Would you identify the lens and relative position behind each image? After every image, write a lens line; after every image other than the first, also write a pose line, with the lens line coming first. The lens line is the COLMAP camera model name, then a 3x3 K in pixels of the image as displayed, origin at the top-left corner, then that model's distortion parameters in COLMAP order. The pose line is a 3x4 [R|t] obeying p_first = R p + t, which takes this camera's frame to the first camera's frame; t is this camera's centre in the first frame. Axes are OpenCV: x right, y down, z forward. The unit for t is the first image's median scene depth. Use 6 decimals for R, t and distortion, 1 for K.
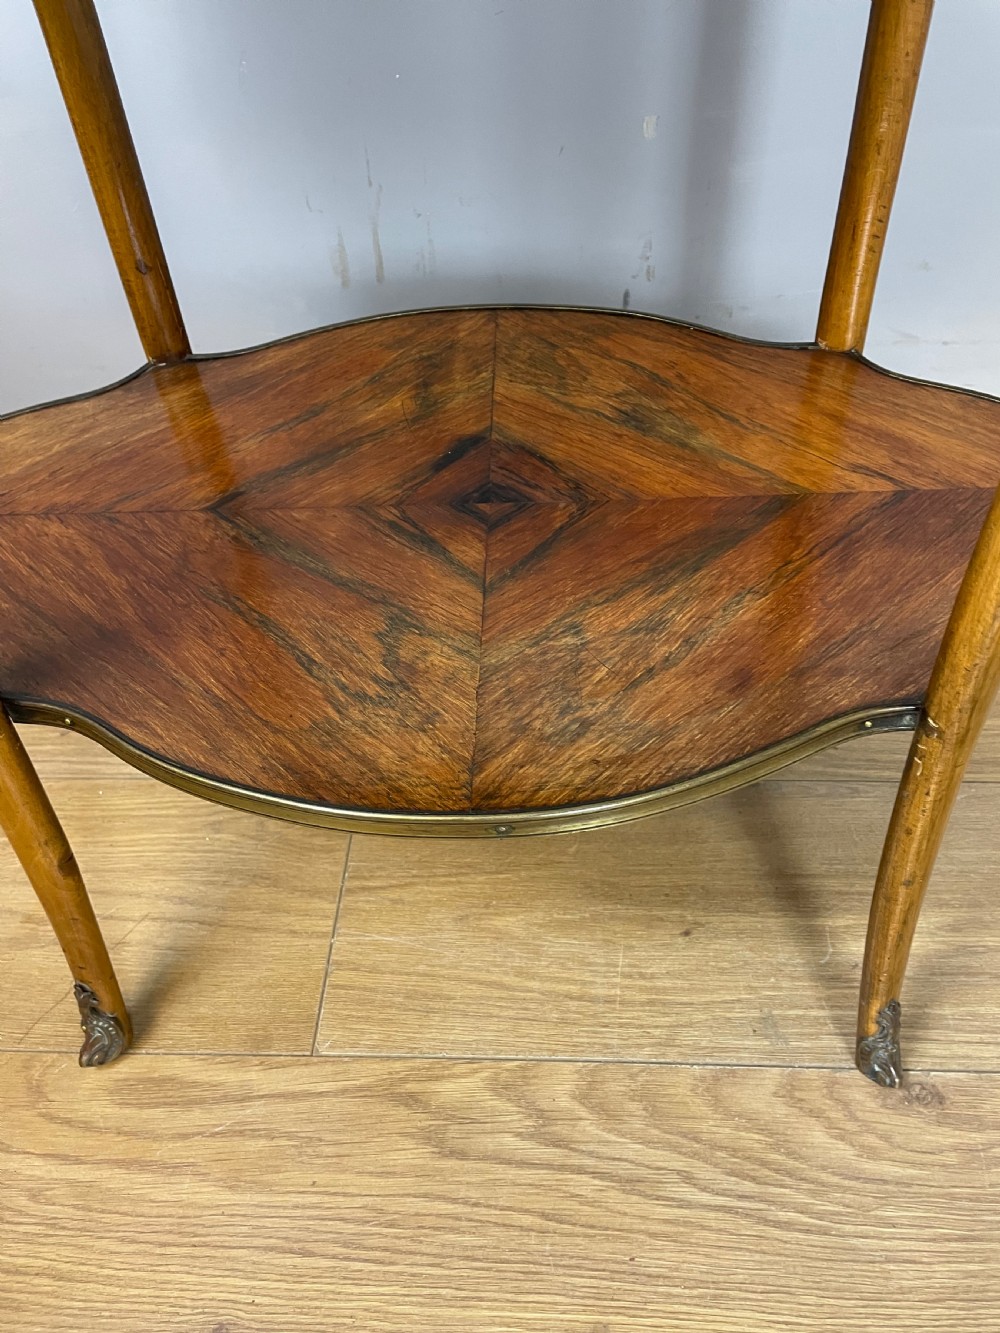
lens RADIAL K [[1015.7, 0, 511.9], [0, 1015.7, 660.7], [0, 0, 1]] dist [0.093718, -0.124345]
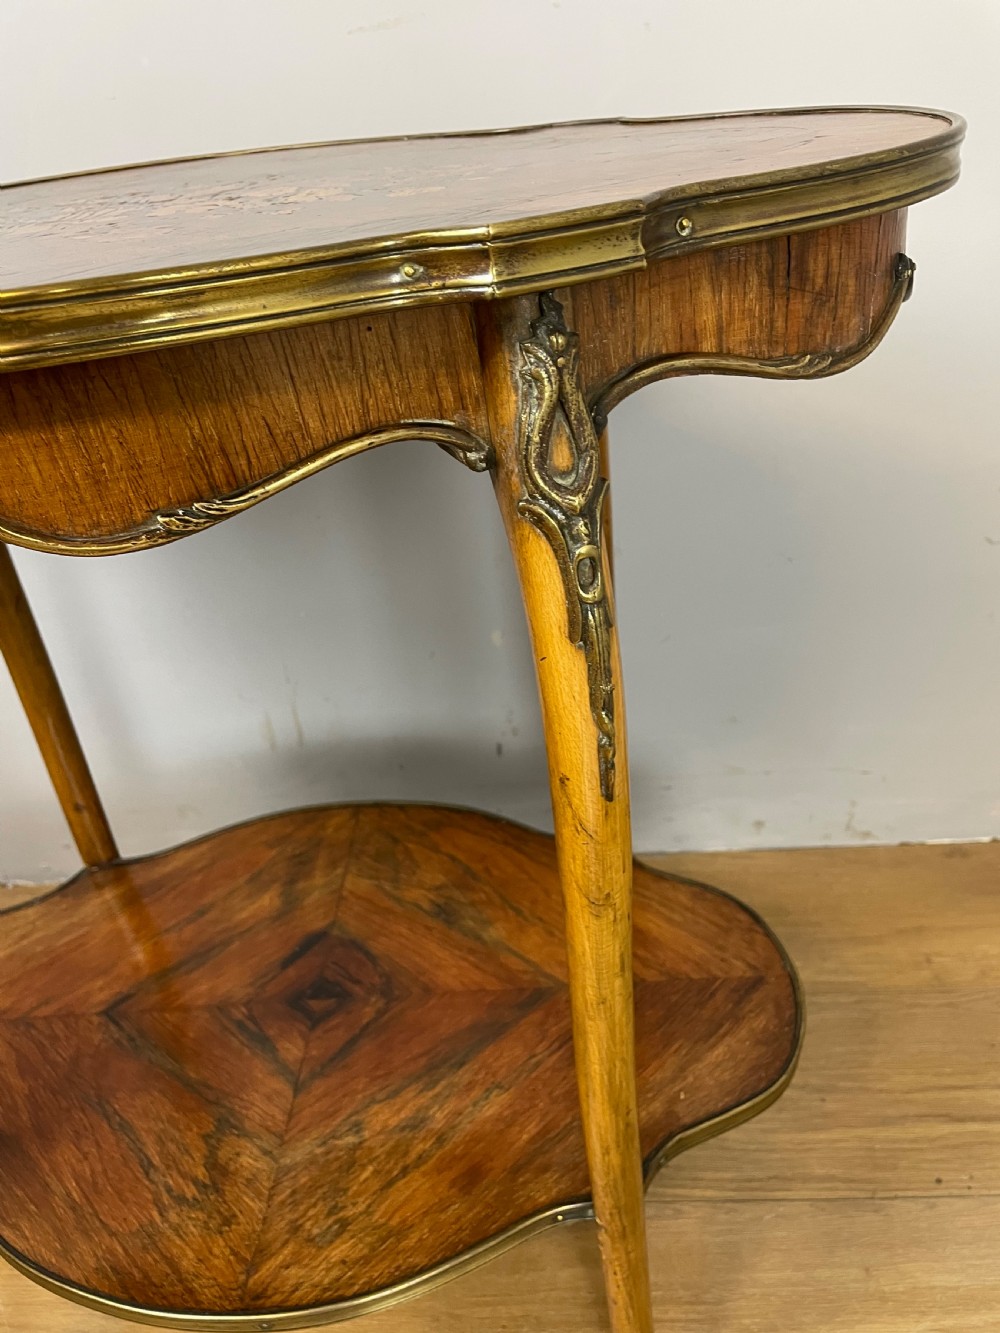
lens RADIAL K [[1023.7, 0, 508.0], [0, 1023.7, 657.9], [0, 0, 1]] dist [0.069808, -0.105603]
pose [[0.998152, -0.047500, -0.037909, 0.283798], [0.035749, 0.963359, -0.265823, -0.213414], [0.049147, 0.263976, 0.963276, -0.348863]]
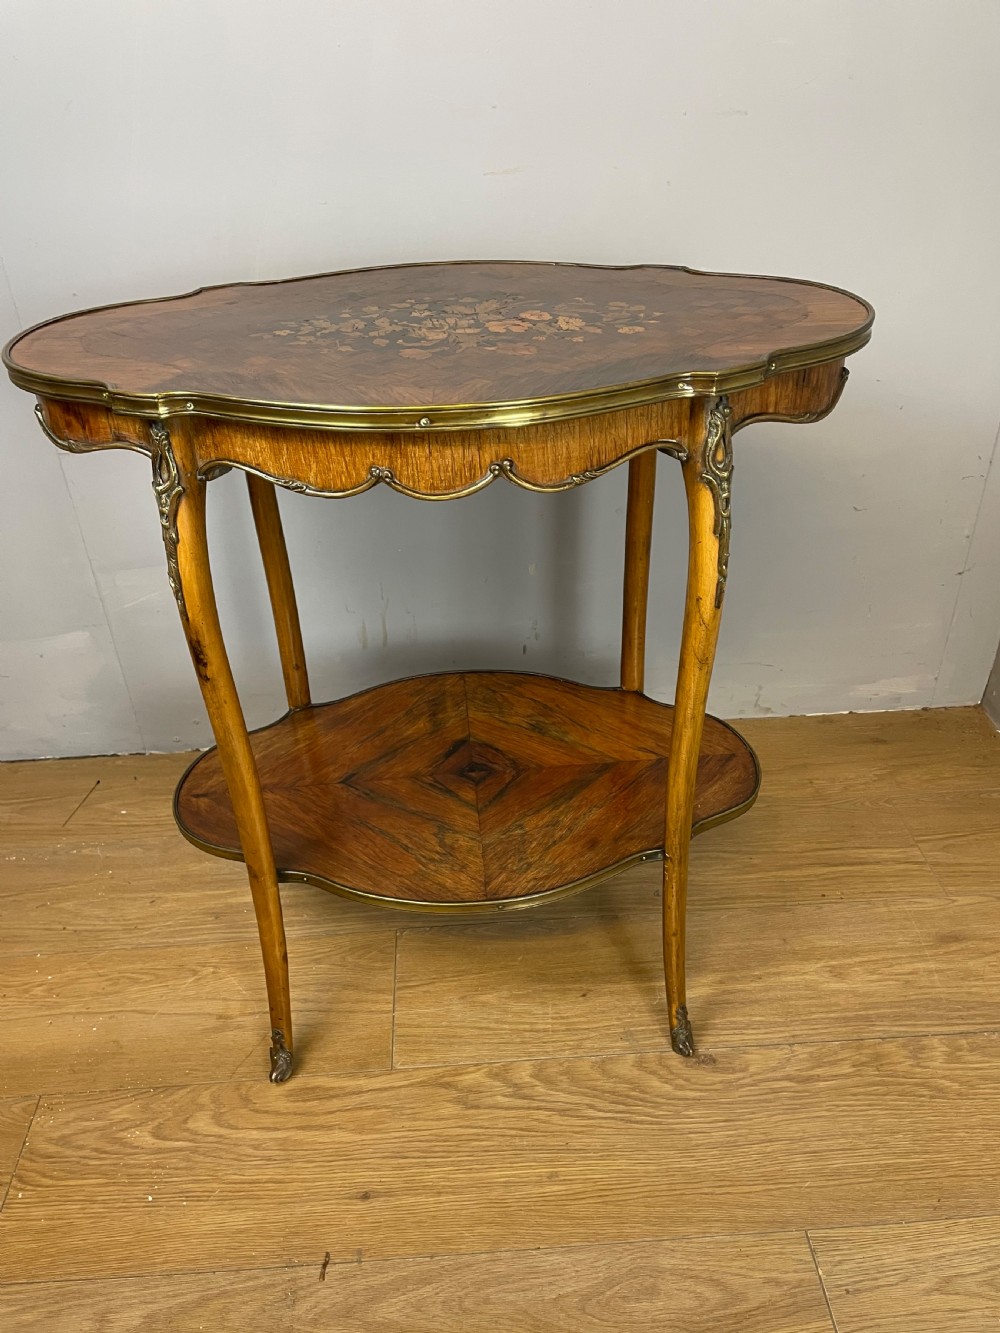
lens RADIAL K [[1012.2, 0, 491.5], [0, 1012.2, 658.0], [0, 0, 1]] dist [0.097628, -0.125185]
pose [[0.995388, -0.039067, 0.087614, -0.161932], [0.058974, 0.969551, -0.237681, 0.119964], [-0.075661, 0.241751, 0.967384, -1.111708]]
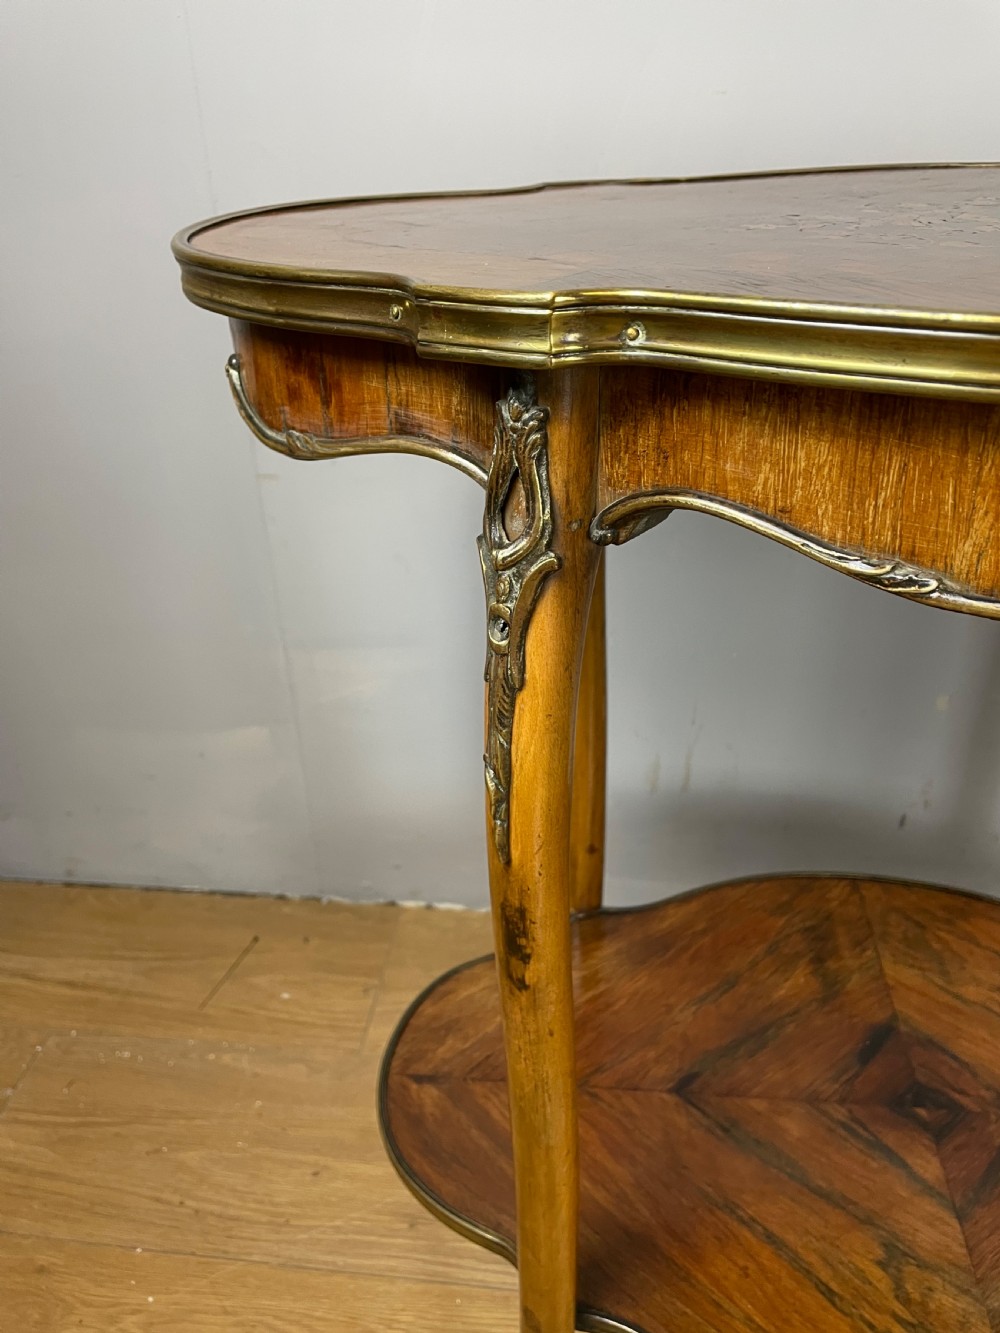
lens RADIAL K [[1028.8, 0, 500.5], [0, 1028.8, 665.1], [0, 0, 1]] dist [0.092353, -0.129262]
pose [[0.996638, 0.059860, -0.055946, -0.454325], [-0.073333, 0.956247, -0.283221, -0.260169], [0.036545, 0.286371, 0.957422, -0.272306]]
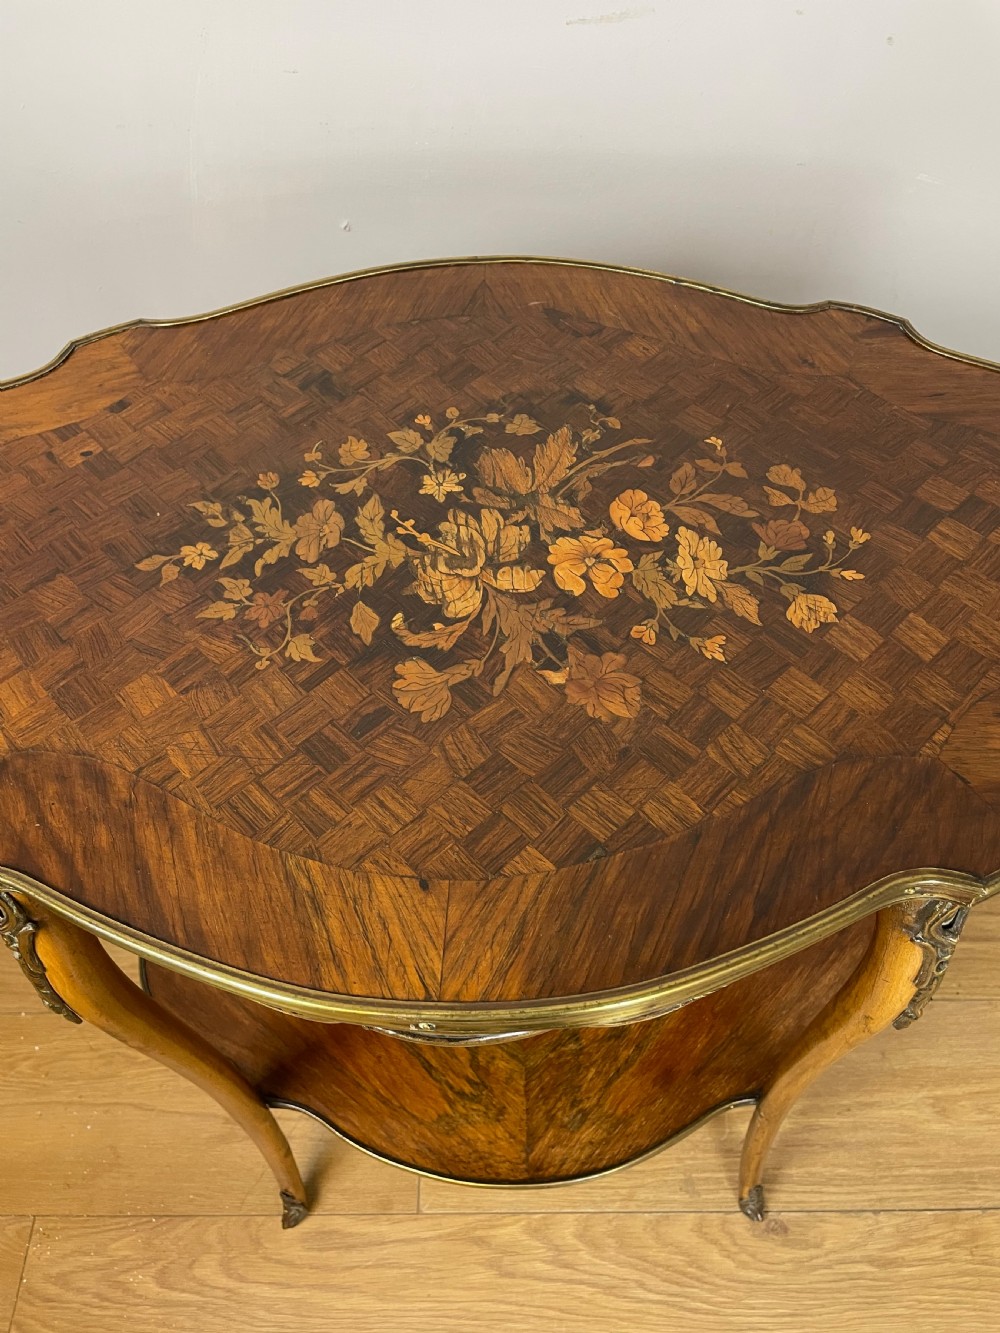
lens RADIAL K [[1015.7, 0, 511.9], [0, 1015.7, 660.7], [0, 0, 1]] dist [0.093718, -0.124345]
pose [[0.998991, -0.030054, 0.033382, -0.077912], [0.025055, 0.989663, 0.141209, -0.809995], [-0.037281, -0.140230, 0.989417, -0.592751]]
